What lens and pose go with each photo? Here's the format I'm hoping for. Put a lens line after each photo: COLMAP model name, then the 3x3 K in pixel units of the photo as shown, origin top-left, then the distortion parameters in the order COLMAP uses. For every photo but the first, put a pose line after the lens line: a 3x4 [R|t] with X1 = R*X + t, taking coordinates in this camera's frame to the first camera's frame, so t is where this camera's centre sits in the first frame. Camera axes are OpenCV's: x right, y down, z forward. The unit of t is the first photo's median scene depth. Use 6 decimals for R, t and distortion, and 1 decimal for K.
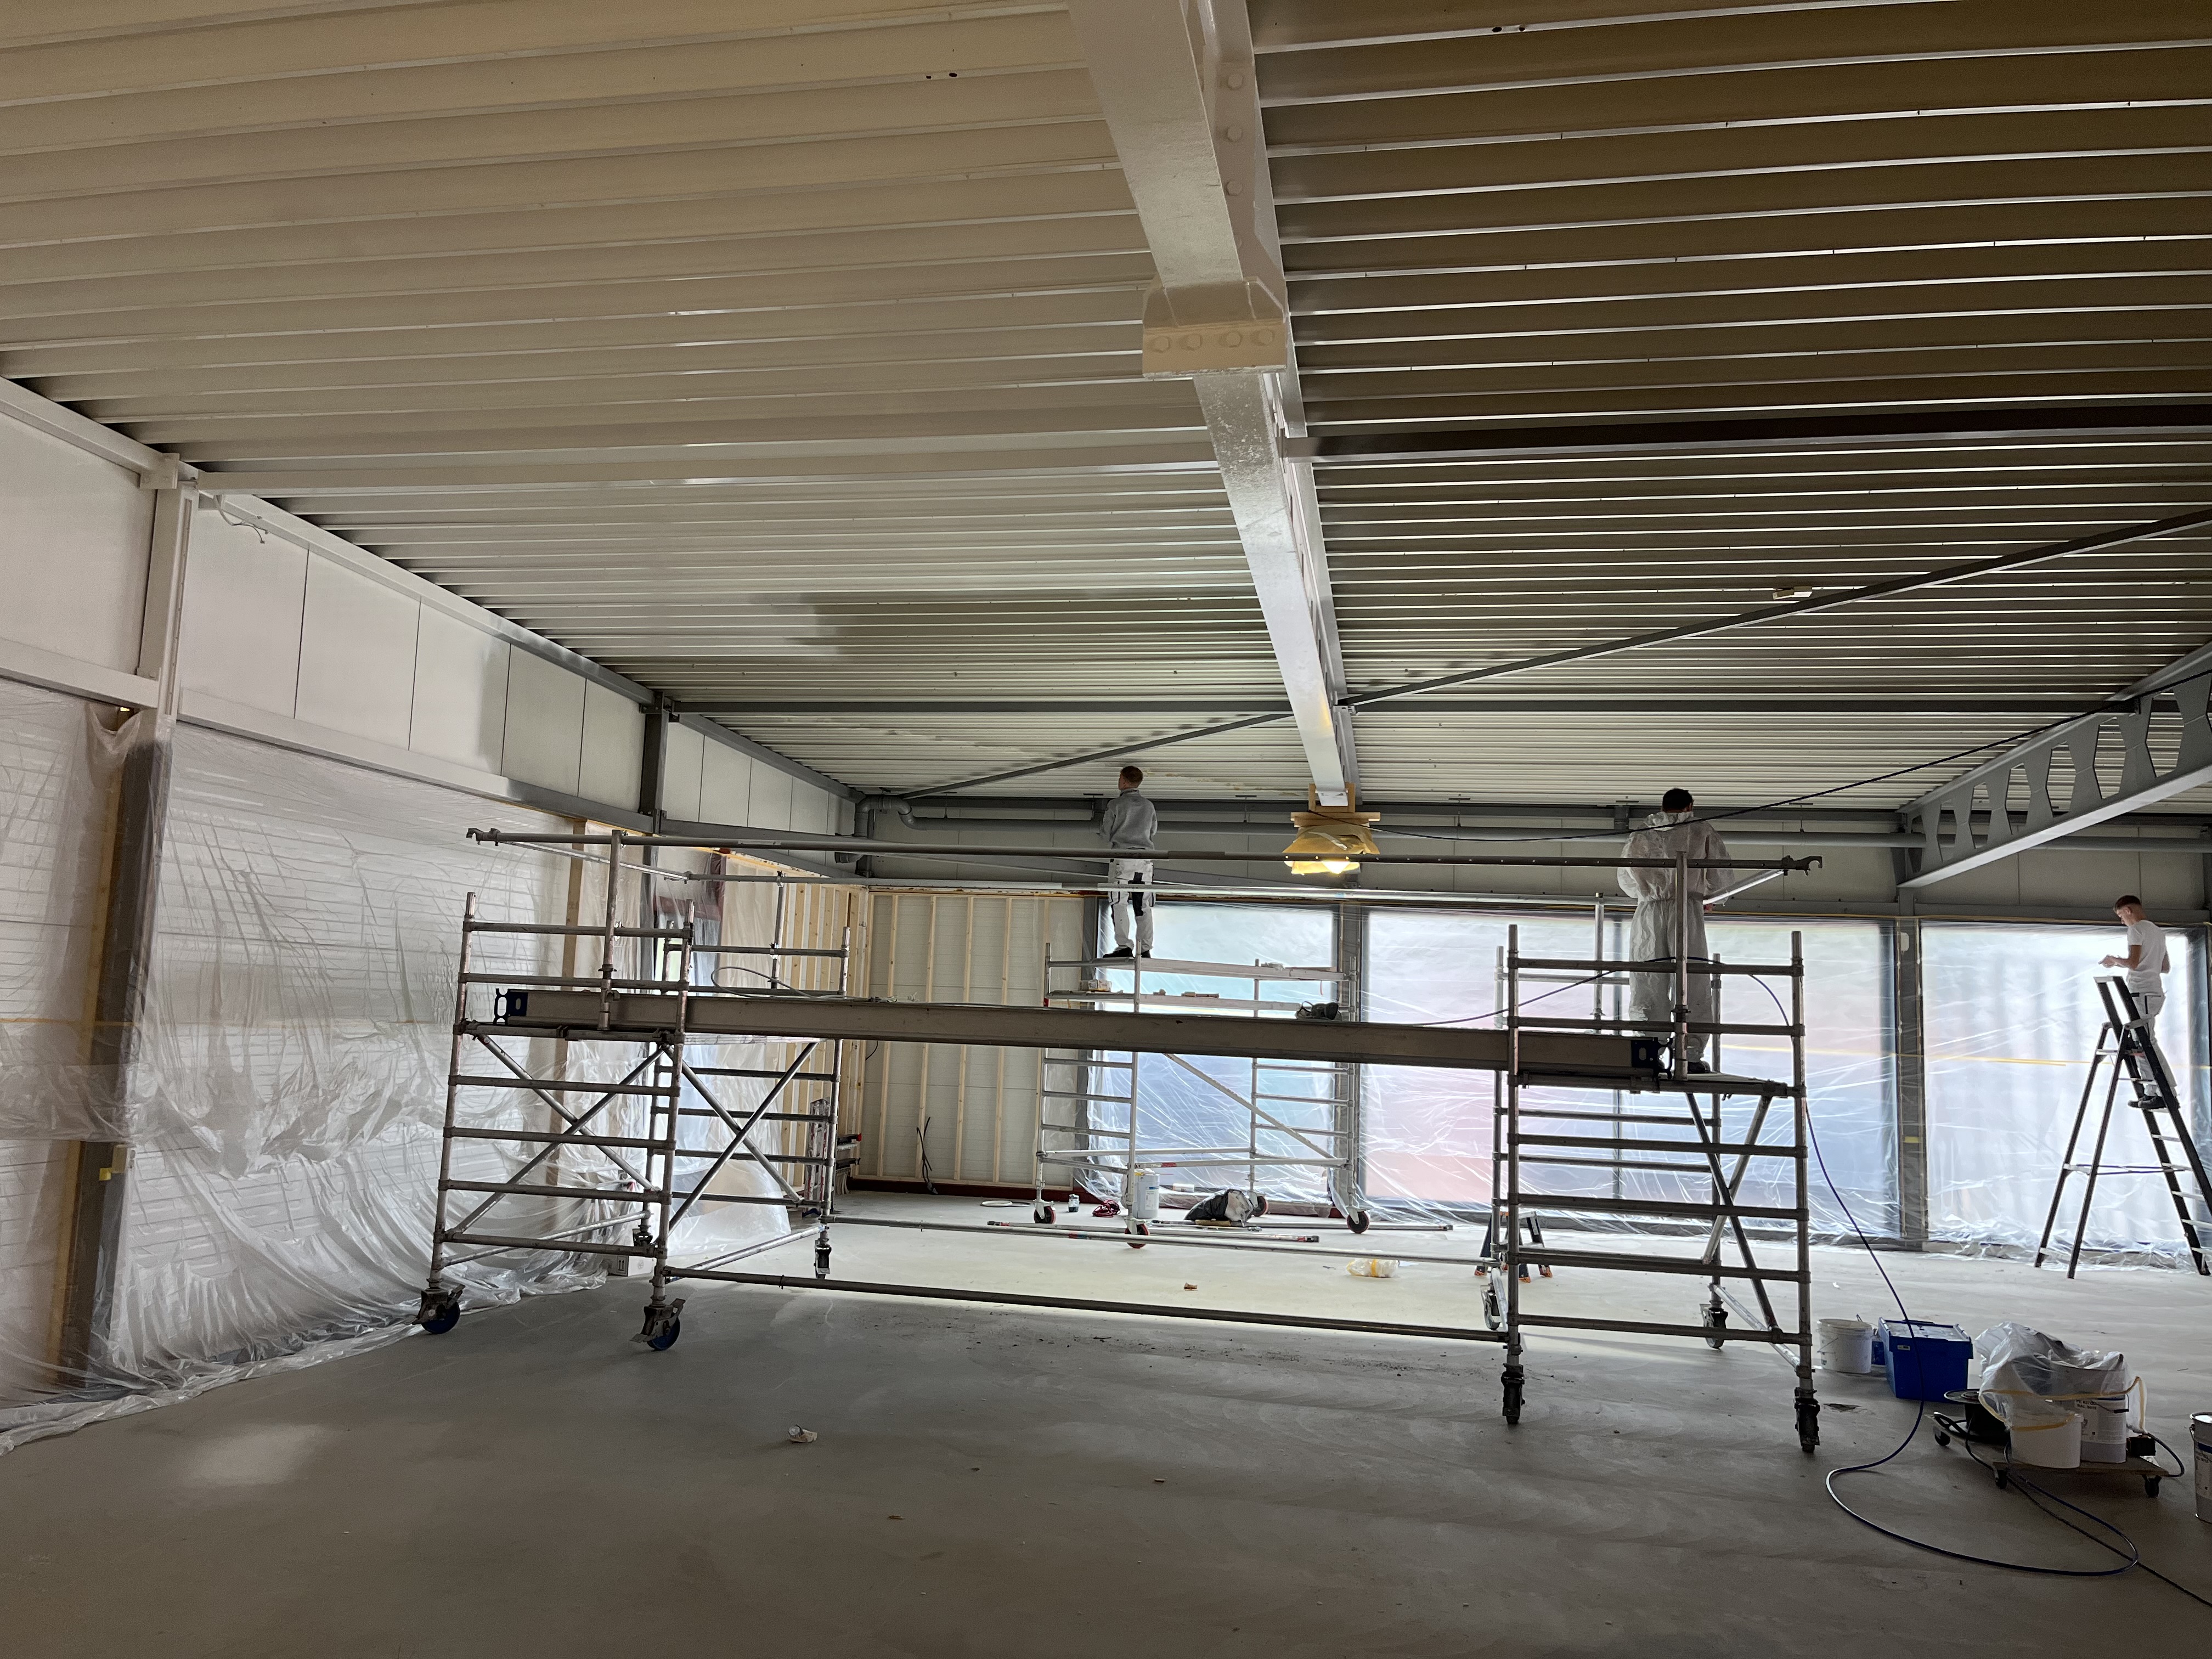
lens RADIAL K [[1674.0, 0, 1102.0], [0, 1674.0, 819.7], [0, 0, 1]] dist [0.066676, -0.077872]
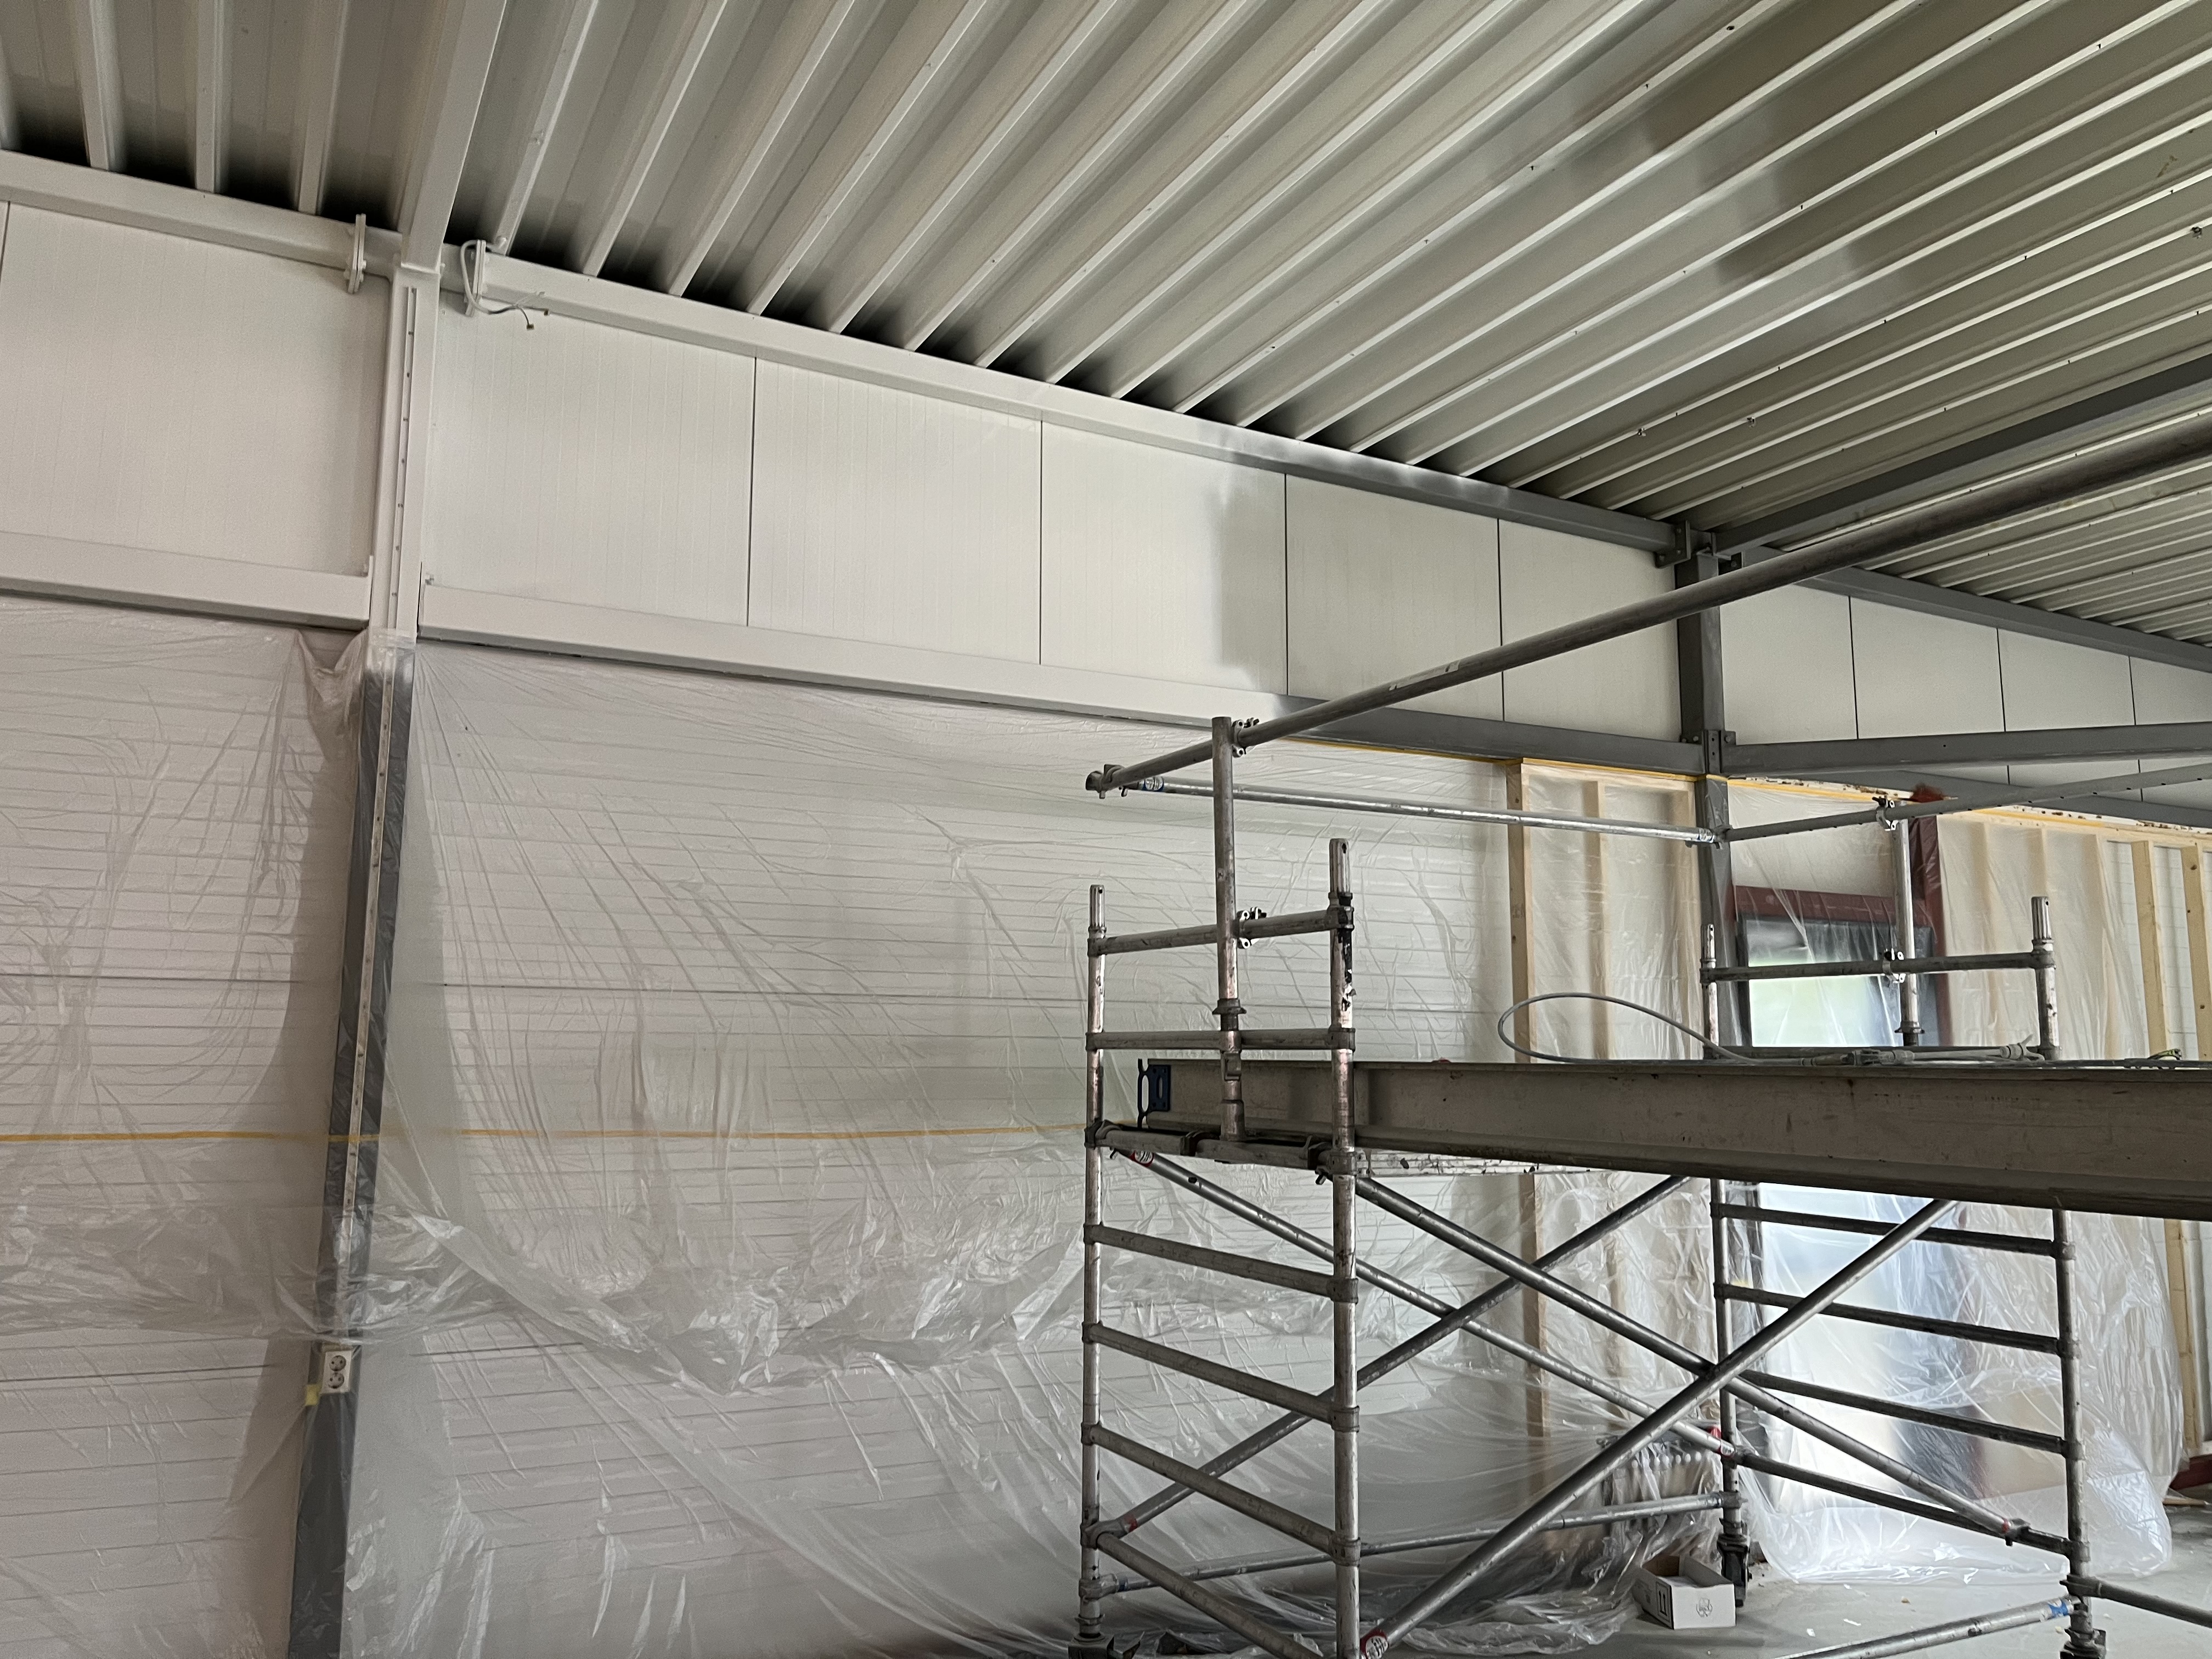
lens RADIAL K [[1674.0, 0, 1102.0], [0, 1674.0, 819.7], [0, 0, 1]] dist [0.066676, -0.077872]
pose [[0.607296, -0.151163, -0.779963, 0.056657], [0.109589, 0.988286, -0.106210, 0.080517], [0.786881, -0.020974, 0.616748, 0.670034]]
